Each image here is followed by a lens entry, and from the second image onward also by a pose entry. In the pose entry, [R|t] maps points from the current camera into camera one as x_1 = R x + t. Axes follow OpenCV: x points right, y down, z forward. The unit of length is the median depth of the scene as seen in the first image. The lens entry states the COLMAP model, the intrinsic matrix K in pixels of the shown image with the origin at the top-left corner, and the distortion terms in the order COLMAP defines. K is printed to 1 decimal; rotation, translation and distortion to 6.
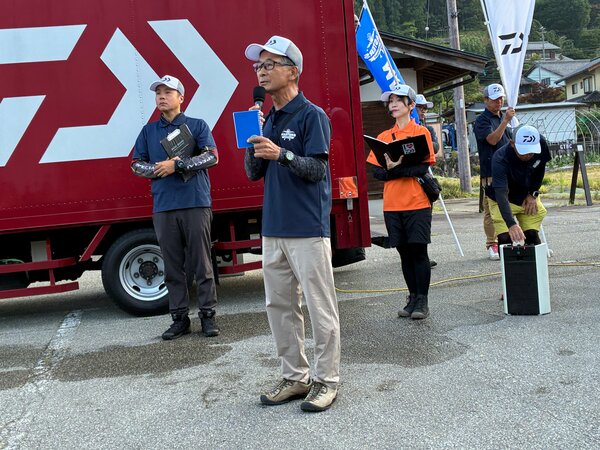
lens RADIAL K [[840.3, 0, 300.0], [0, 840.3, 225.0], [0, 0, 1]] dist [0.168418, -0.603692]
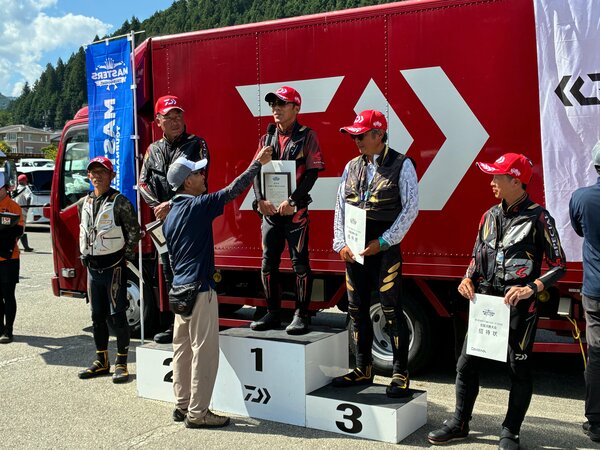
lens RADIAL K [[795.0, 0, 299.4], [0, 795.0, 233.6], [0, 0, 1]] dist [0.039217, -0.081217]
pose [[0.750221, 0.114708, -0.651161, 0.142079], [-0.090198, 0.993385, 0.071074, -0.048135], [0.655006, 0.005412, 0.755604, 0.110985]]
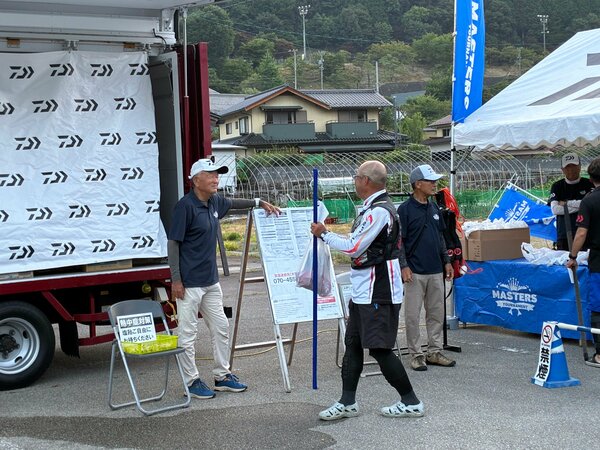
lens RADIAL K [[1031.9, 0, 300.0], [0, 1031.9, 225.0], [0, 0, 1]] dist [0.022391, 0.070130]
pose [[0.919189, 0.028260, 0.392802, -0.154173], [-0.008244, 0.998584, -0.052551, -0.010470], [-0.393731, 0.045066, 0.918120, -0.111601]]
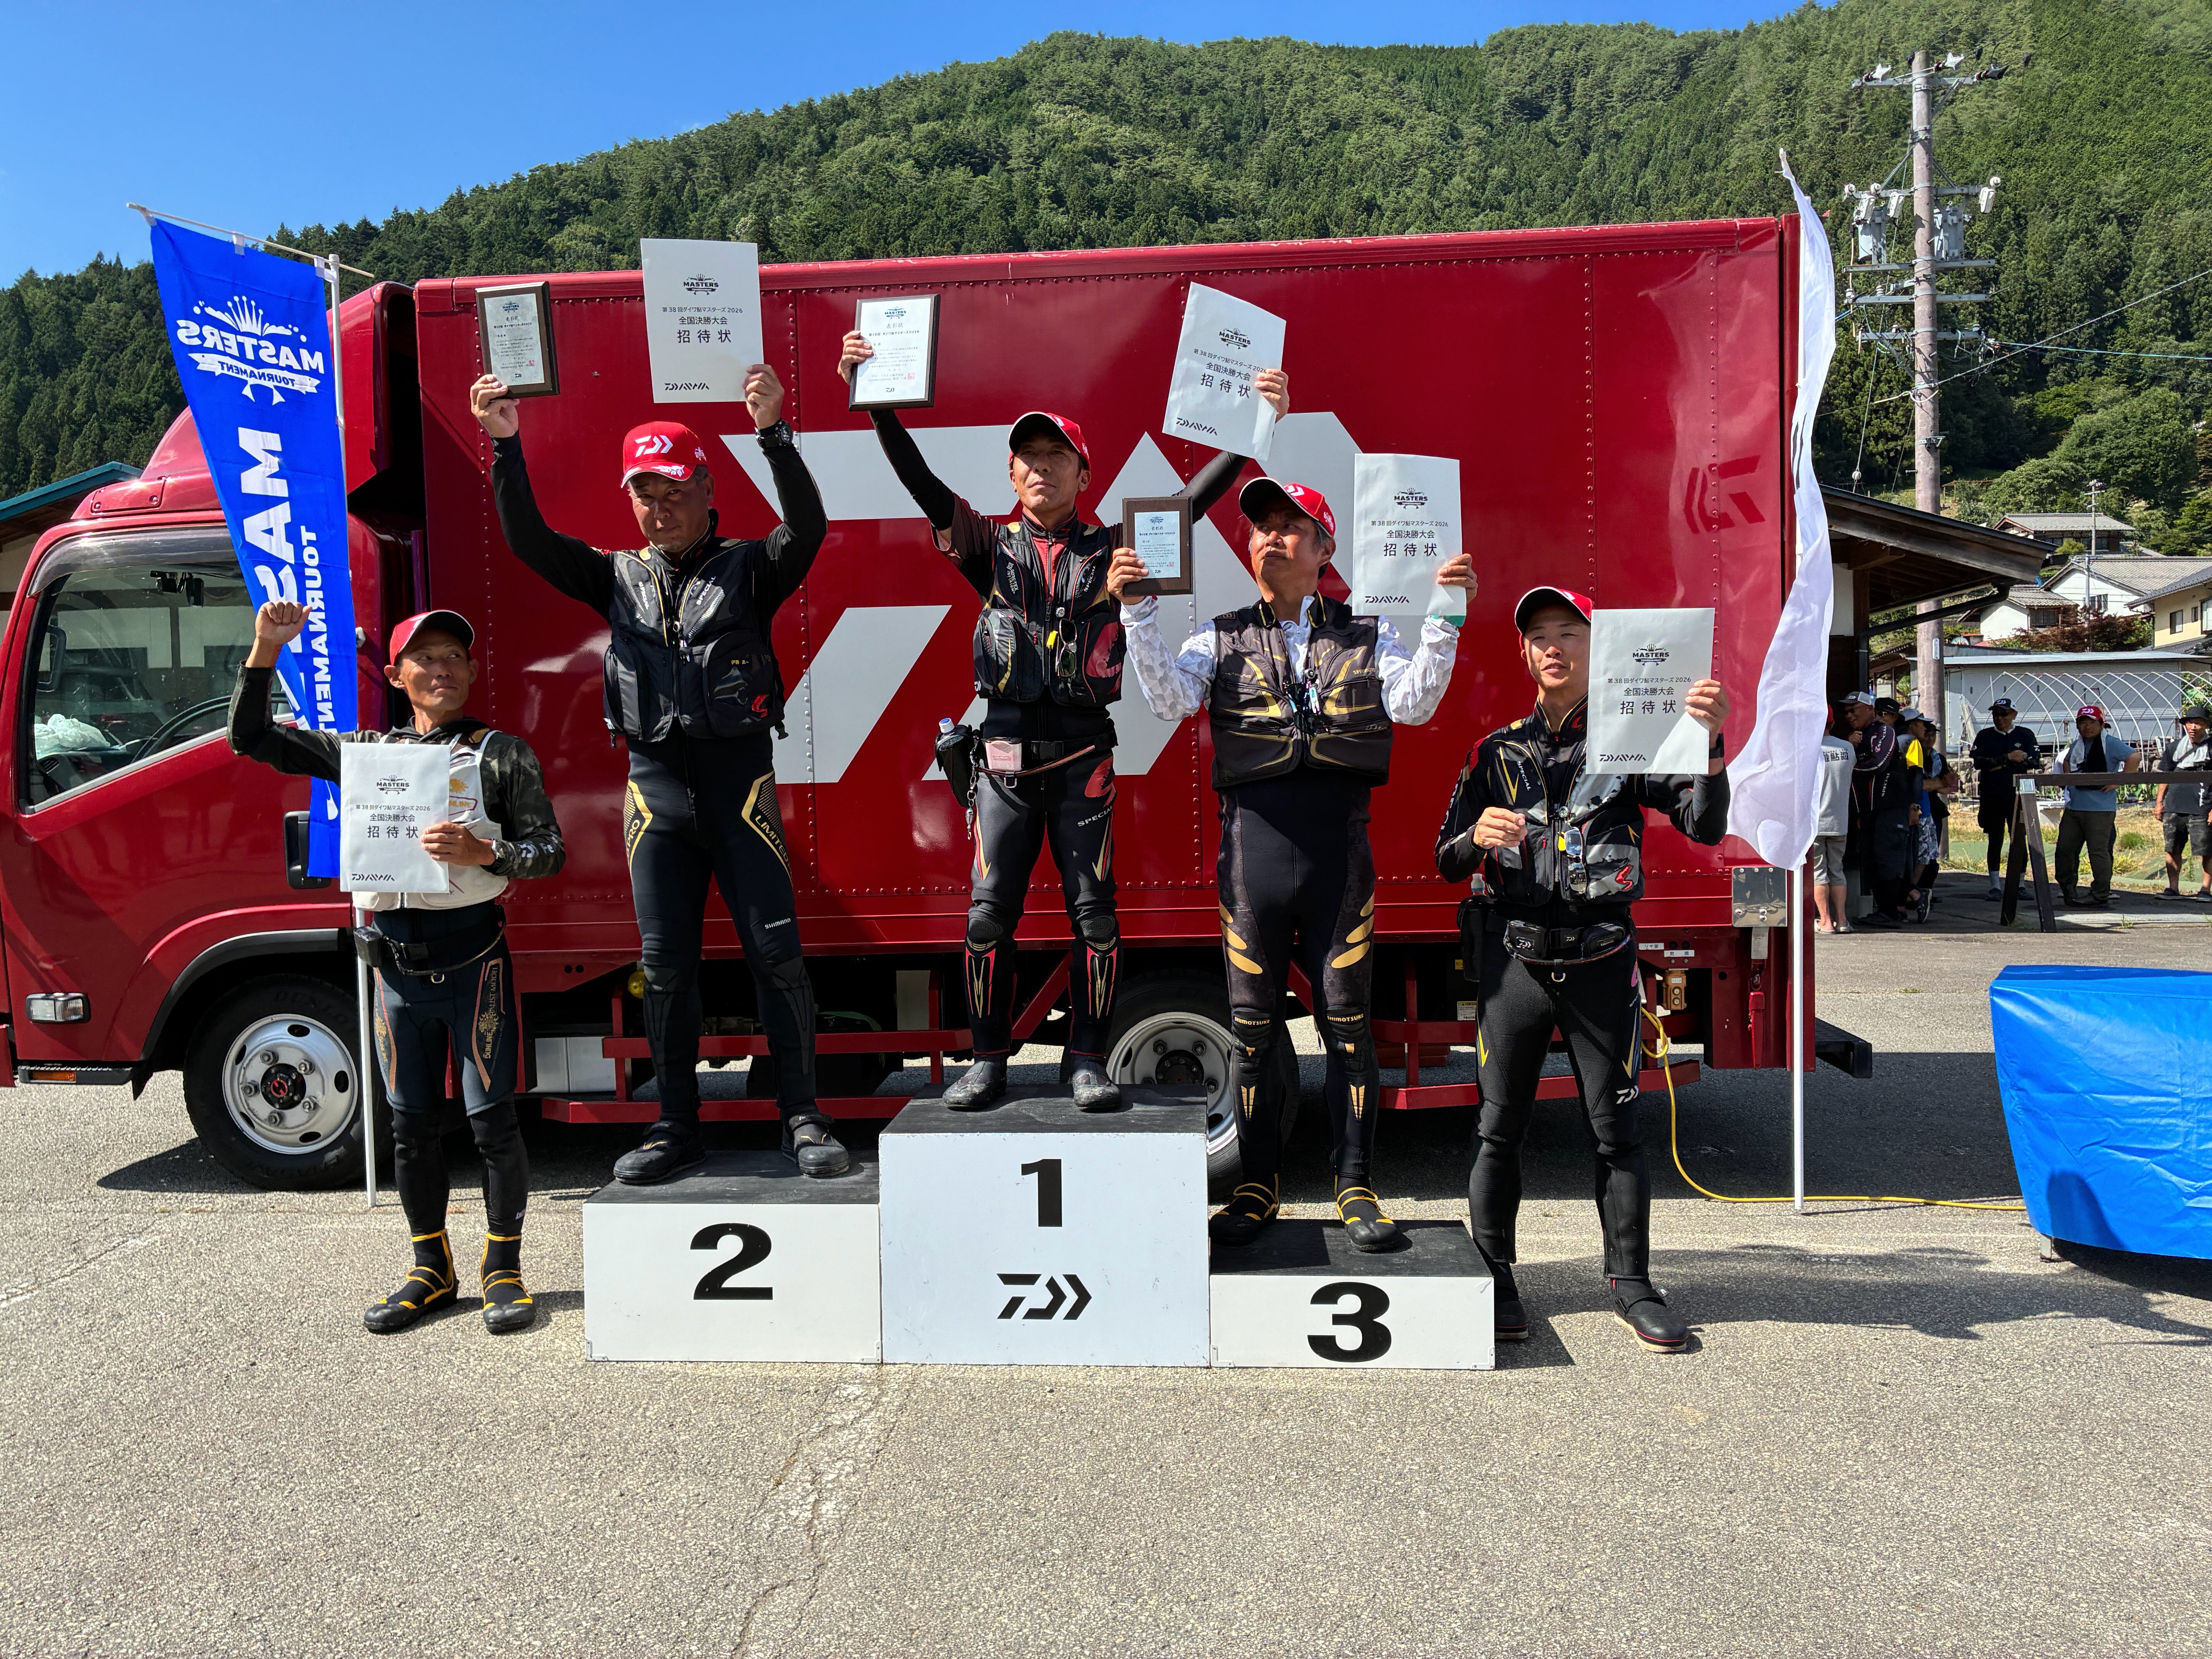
lens RADIAL K [[1698.9, 0, 1107.3], [0, 1698.9, 822.3], [0, 0, 1]] dist [-0.001504, 0.000644]
pose [[0.971005, 0.067678, -0.229278, -0.020453], [-0.072872, 0.997239, -0.014251, -0.020661], [0.227681, 0.030546, 0.973257, 0.115343]]
